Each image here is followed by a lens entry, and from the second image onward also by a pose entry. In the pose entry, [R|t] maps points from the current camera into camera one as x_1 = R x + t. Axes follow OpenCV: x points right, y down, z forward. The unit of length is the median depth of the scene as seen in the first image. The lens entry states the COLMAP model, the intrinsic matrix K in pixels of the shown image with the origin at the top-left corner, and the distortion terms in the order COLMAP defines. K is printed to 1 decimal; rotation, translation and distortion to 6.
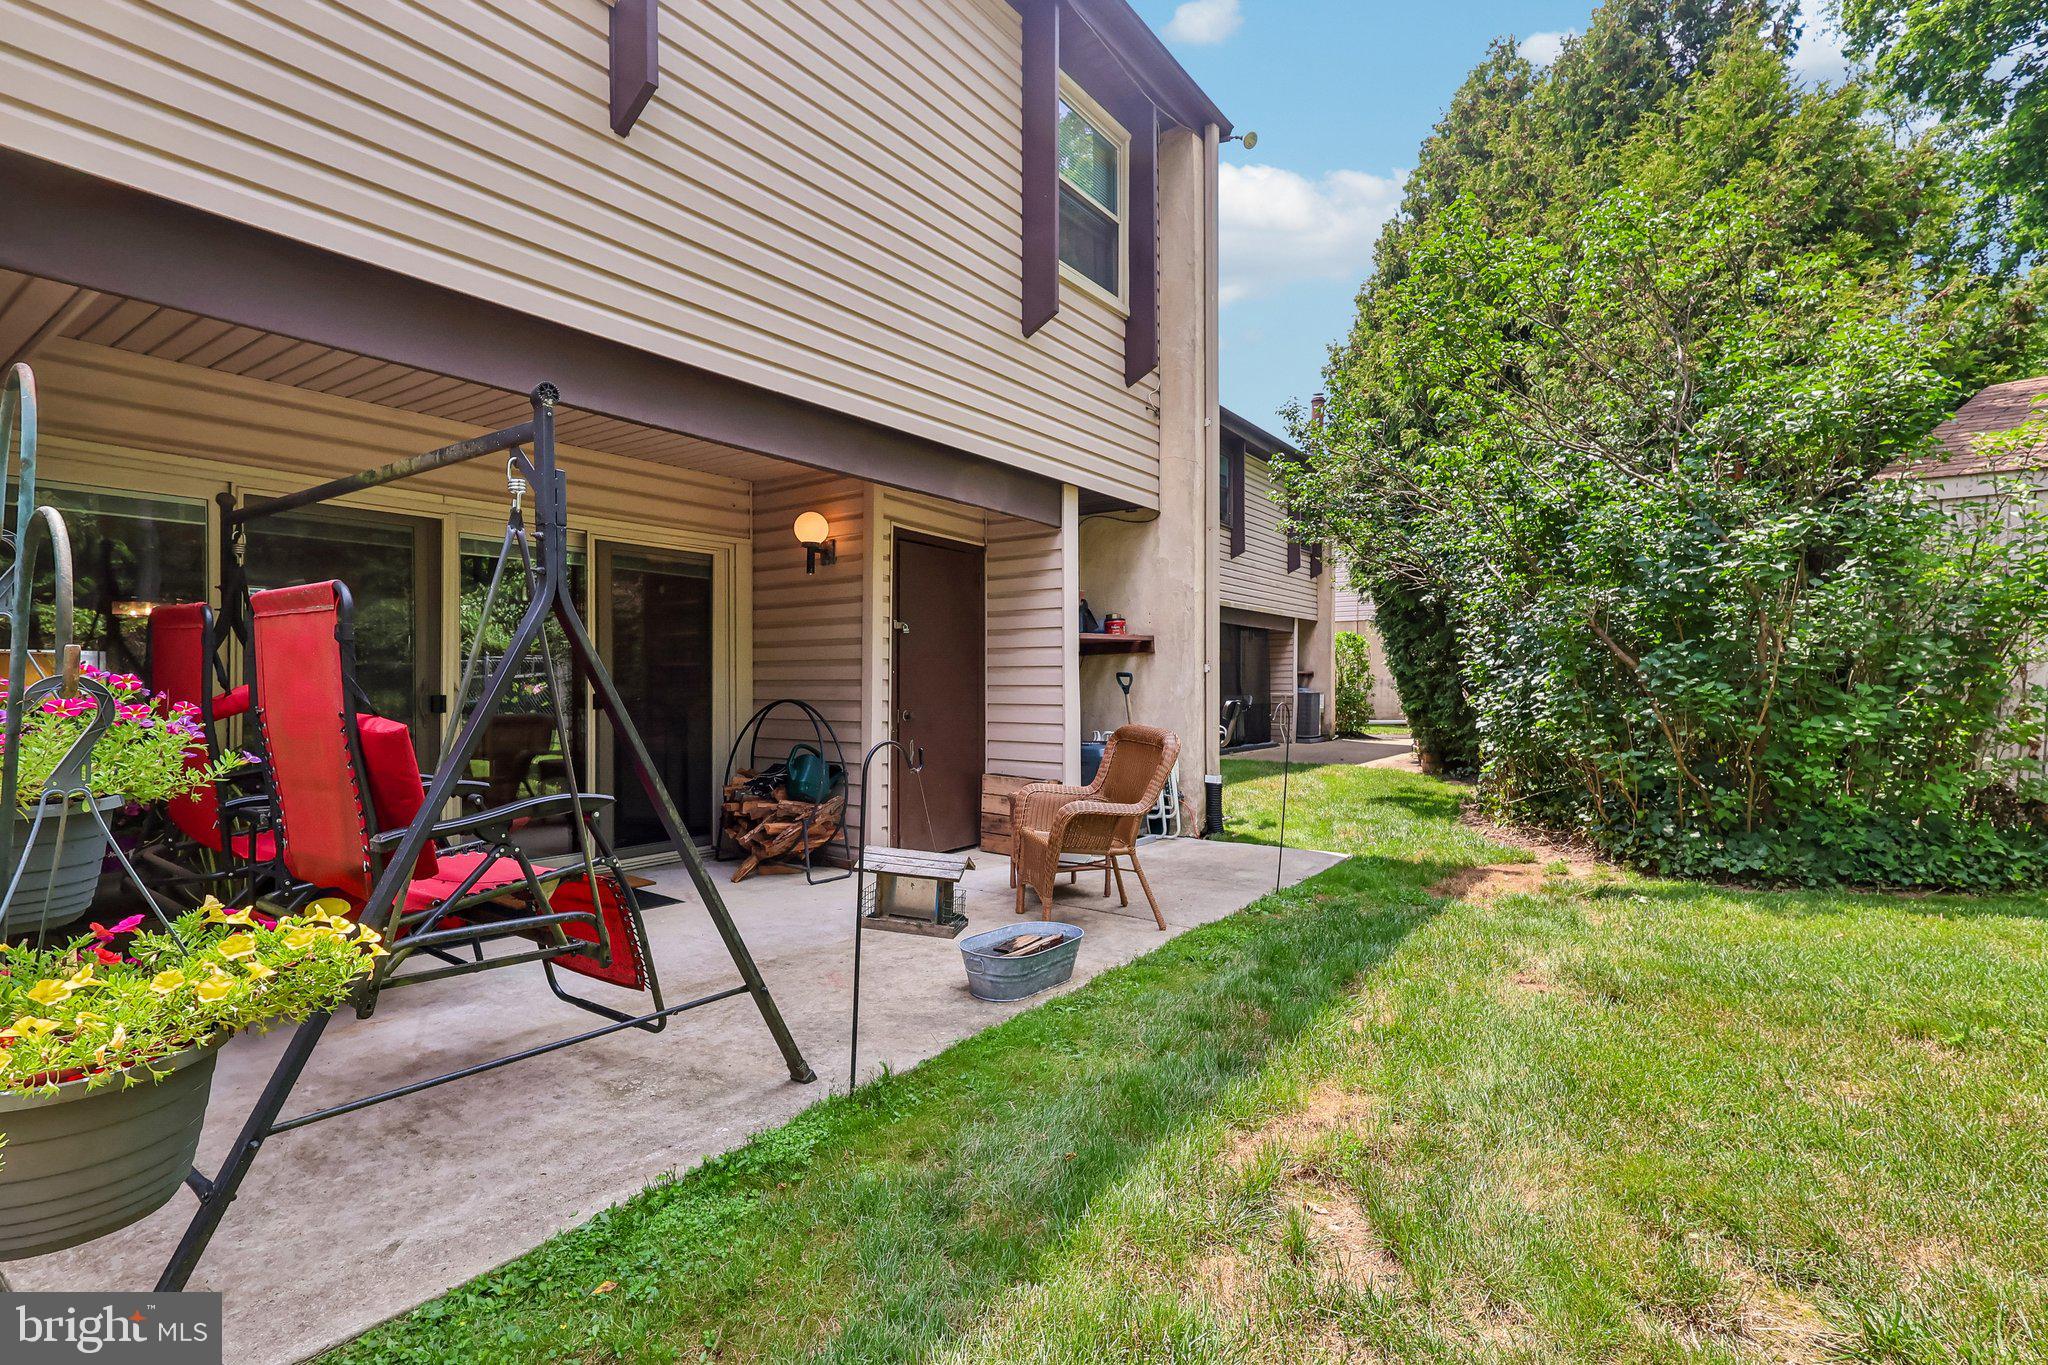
lens RADIAL K [[948.5, 0, 1019.6], [0, 948.5, 685.2], [0, 0, 1]] dist [0.001998, 0.000047]
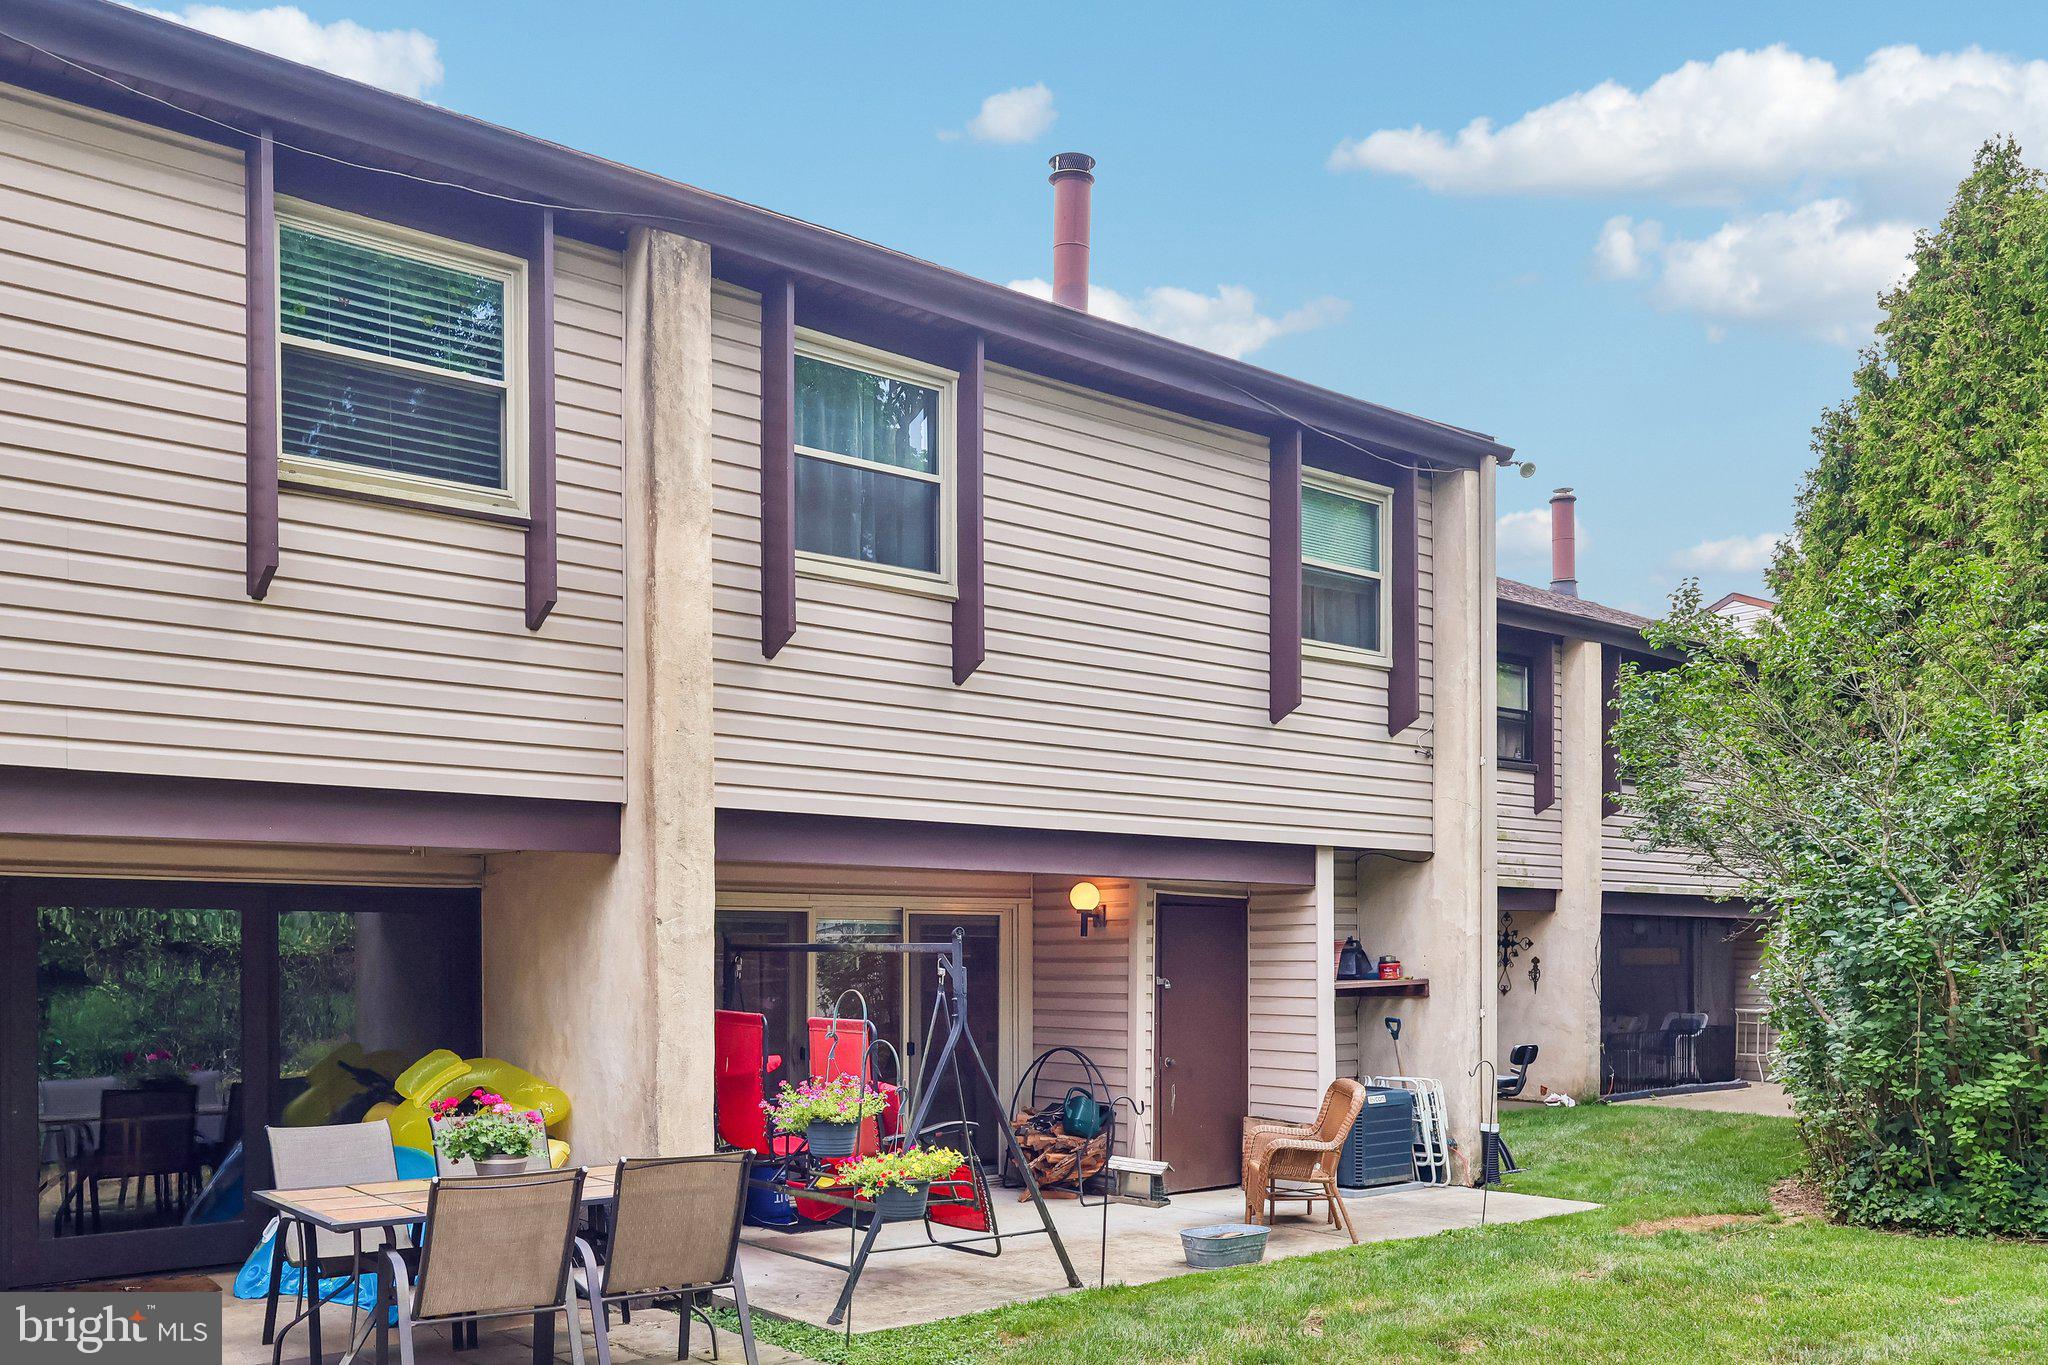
lens RADIAL K [[1711.6, 0, 1056.5], [0, 1711.6, 945.8], [0, 0, 1]] dist [-0.000455, 0.001512]
pose [[0.971544, -0.000437, -0.236858, 0.231351], [-0.001032, 0.999981, -0.006077, -0.093375], [0.236856, 0.006149, 0.971525, -0.991300]]
